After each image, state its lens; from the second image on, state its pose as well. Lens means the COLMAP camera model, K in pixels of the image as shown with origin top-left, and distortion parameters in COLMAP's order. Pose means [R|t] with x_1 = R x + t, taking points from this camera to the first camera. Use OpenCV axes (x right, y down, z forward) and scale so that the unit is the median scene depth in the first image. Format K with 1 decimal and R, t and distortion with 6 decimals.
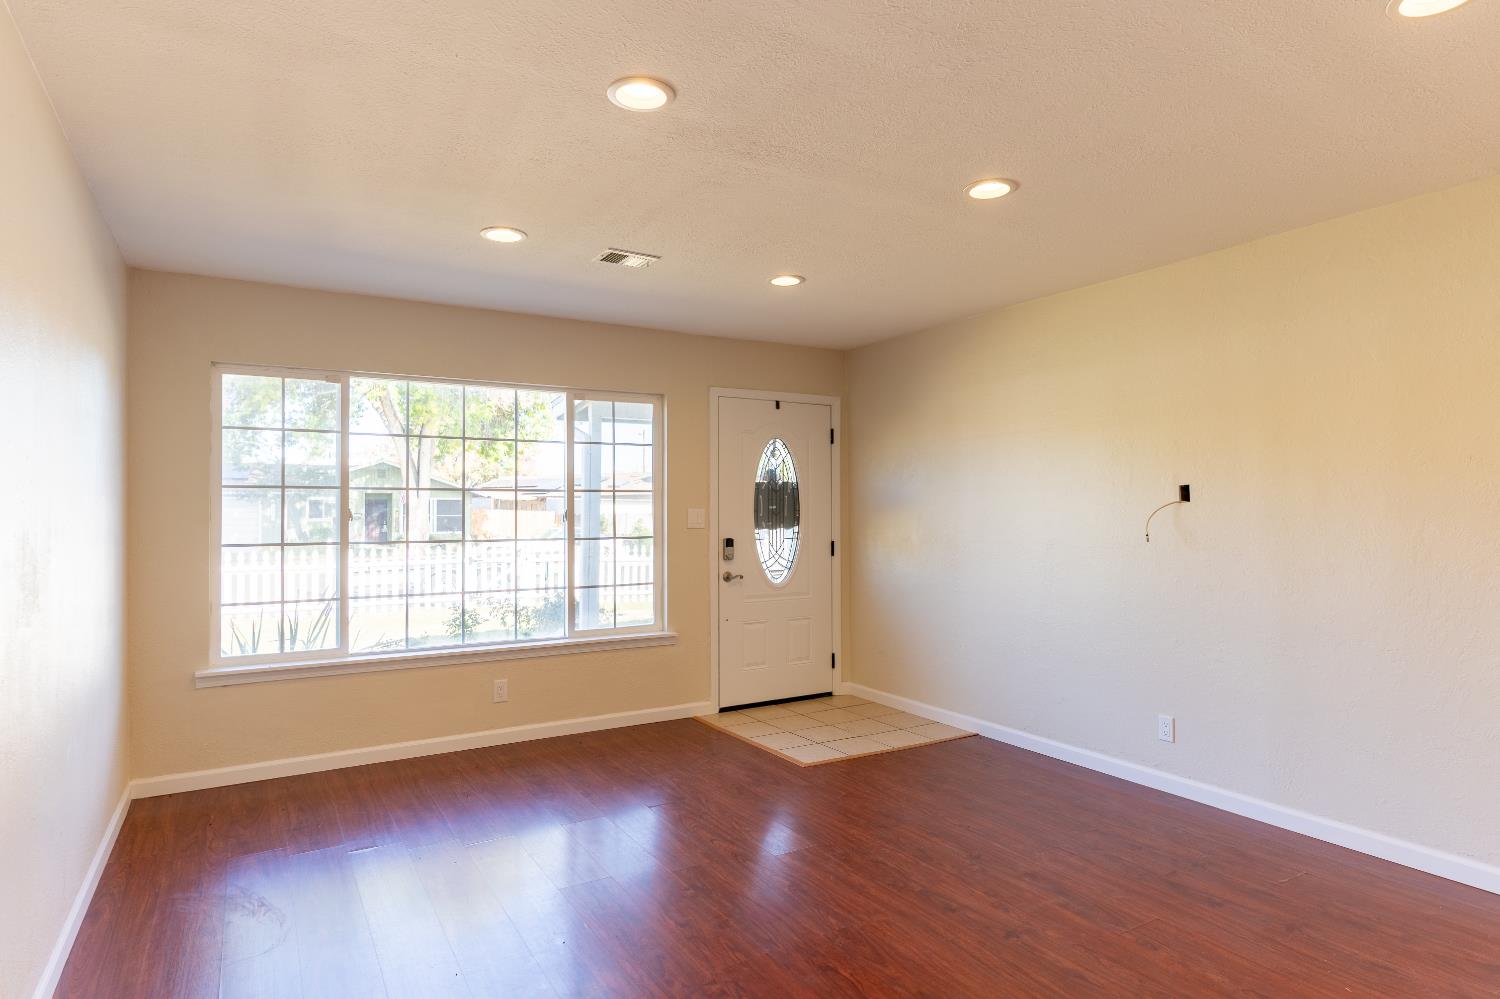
lens RADIAL K [[832.3, 0, 750.0], [0, 832.3, 499.5], [0, 0, 1]] dist [0.002656, 0.000231]
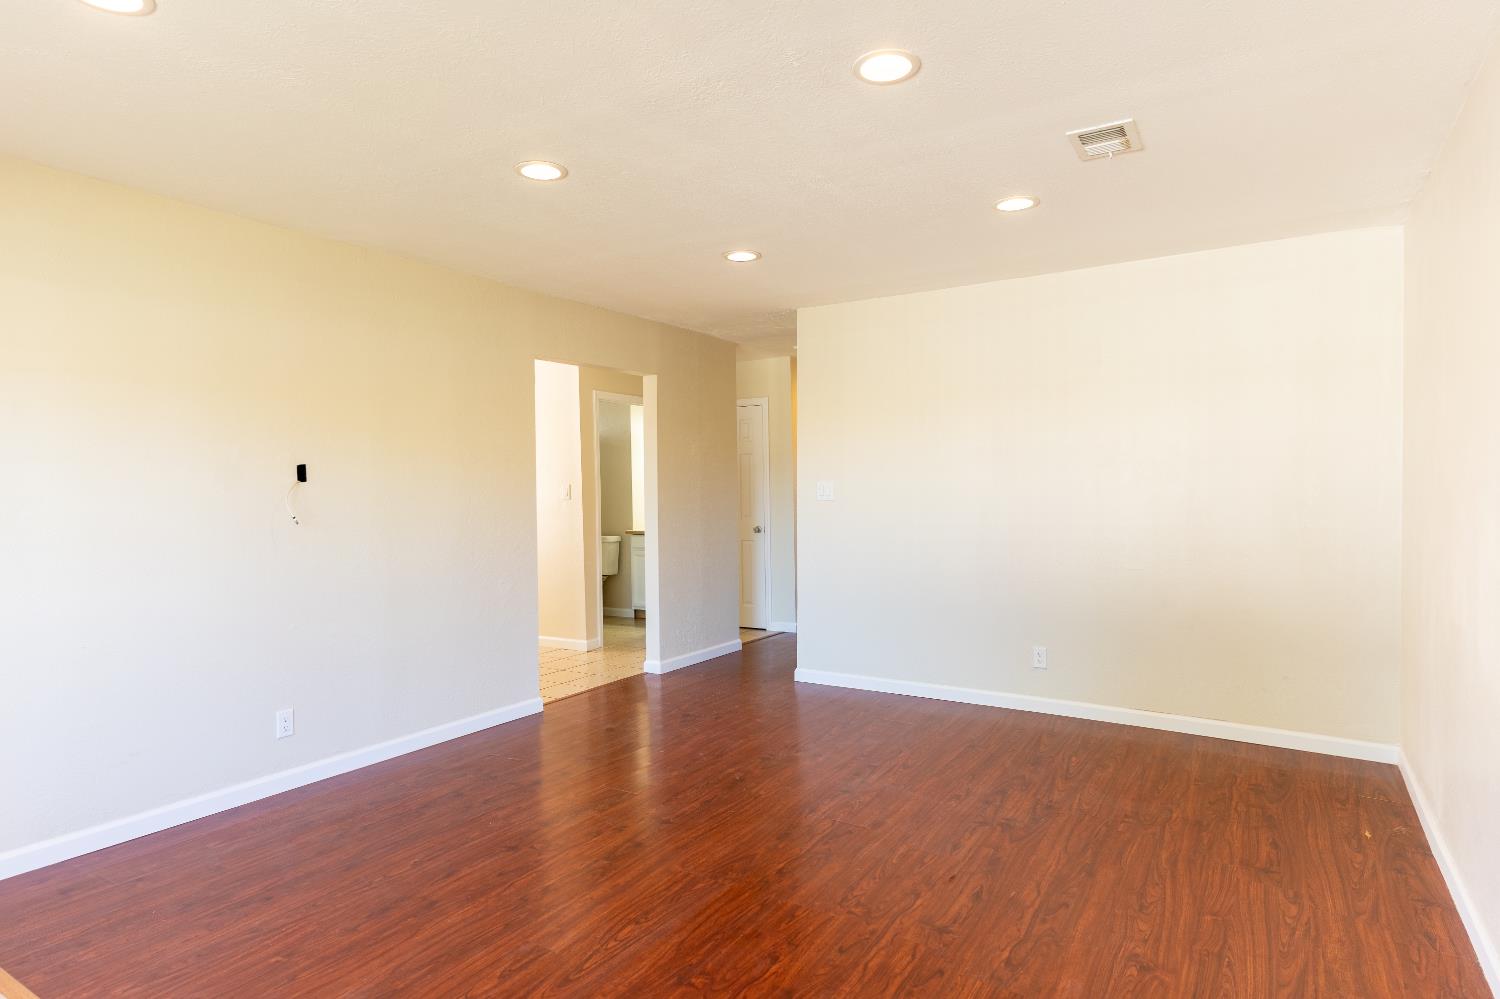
lens RADIAL K [[832.3, 0, 750.0], [0, 832.3, 499.5], [0, 0, 1]] dist [0.002656, 0.000231]
pose [[-0.445873, -0.007478, 0.895065, -0.426412], [-0.001229, 0.999969, 0.007742, 0.011029], [-0.895096, 0.002352, -0.445868, 0.708426]]
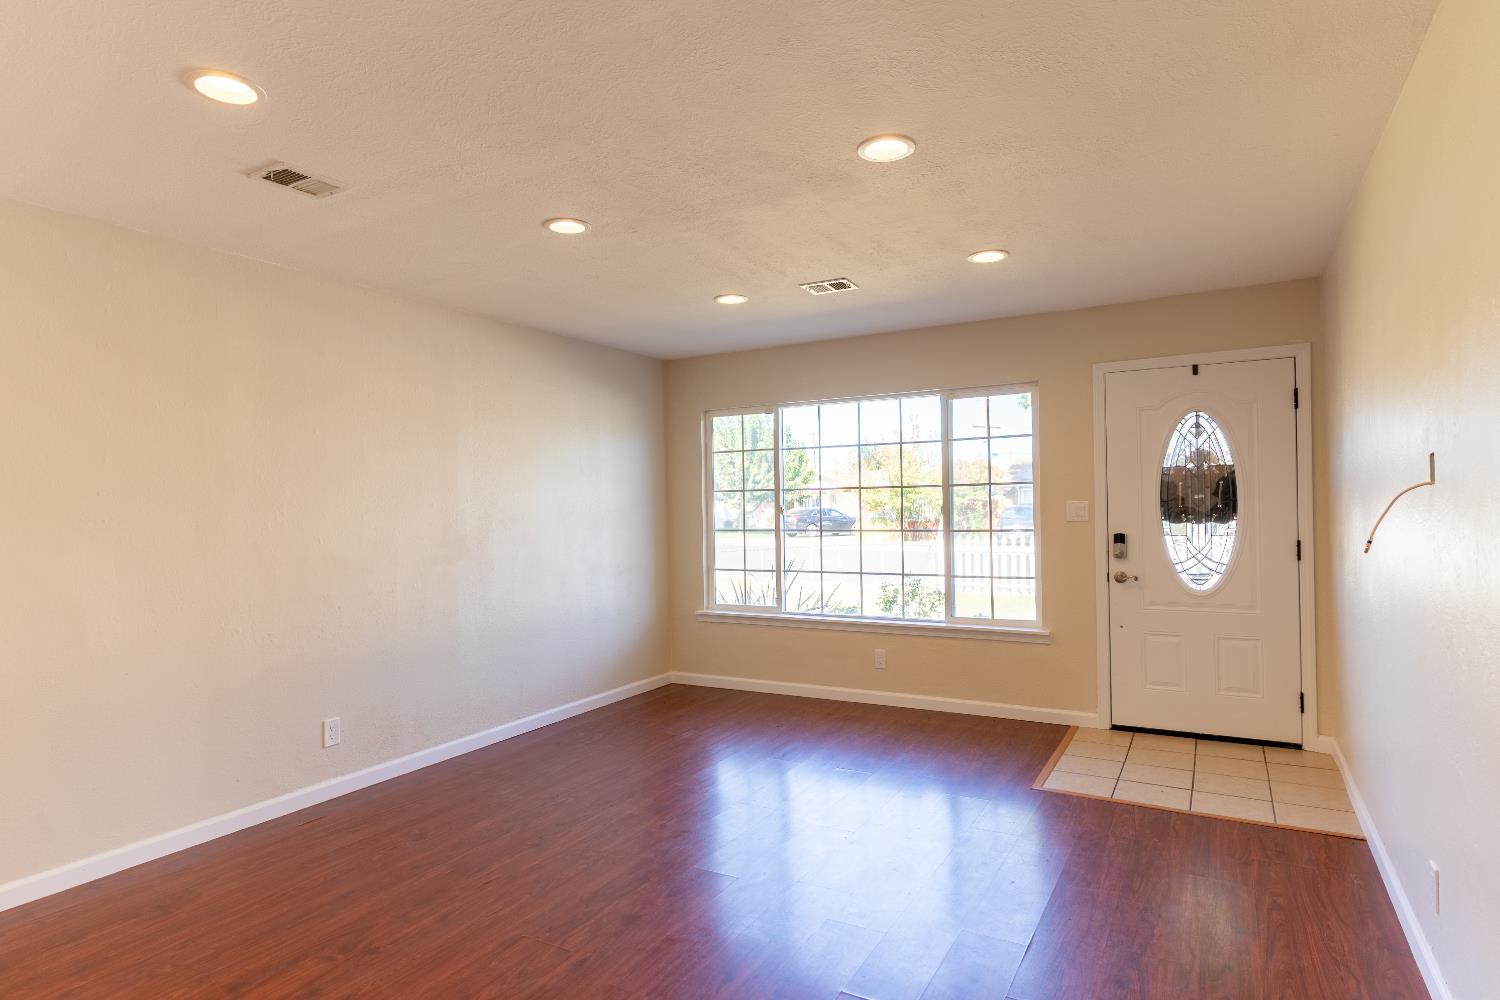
lens RADIAL K [[832.3, 0, 750.0], [0, 832.3, 500.0], [0, 0, 1]] dist [0.002656, 0.000231]
pose [[0.491500, -0.010838, -0.870810, 0.572758], [0.028536, 0.999586, 0.003666, -0.002945], [0.870410, -0.026651, 0.491606, 0.243567]]
